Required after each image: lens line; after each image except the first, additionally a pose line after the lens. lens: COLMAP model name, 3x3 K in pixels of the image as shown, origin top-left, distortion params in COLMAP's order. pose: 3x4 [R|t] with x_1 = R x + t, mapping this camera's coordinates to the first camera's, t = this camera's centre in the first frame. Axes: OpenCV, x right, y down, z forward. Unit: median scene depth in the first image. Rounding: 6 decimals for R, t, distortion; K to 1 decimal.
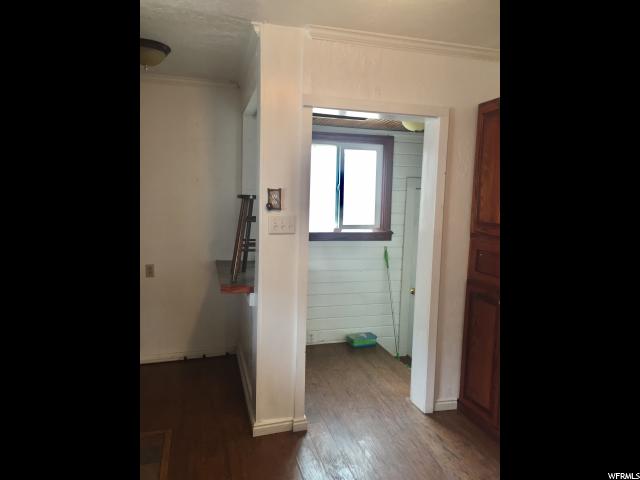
lens RADIAL K [[424.2, 0, 322.2], [0, 424.2, 236.3], [0, 0, 1]] dist [0.011323, 0.001565]
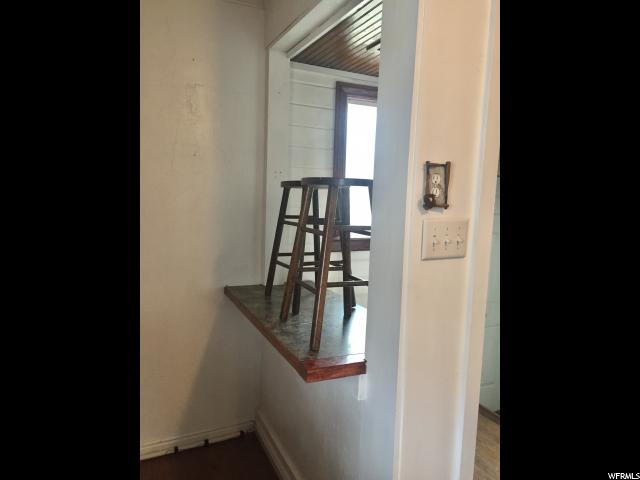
lens RADIAL K [[424.2, 0, 317.8], [0, 424.2, 242.6], [0, 0, 1]] dist [0.011323, 0.001565]
pose [[0.989230, -0.003709, 0.146319, -0.297383], [-0.000114, 0.999659, 0.026113, -0.035313], [-0.146366, -0.025849, 0.988893, 0.534201]]
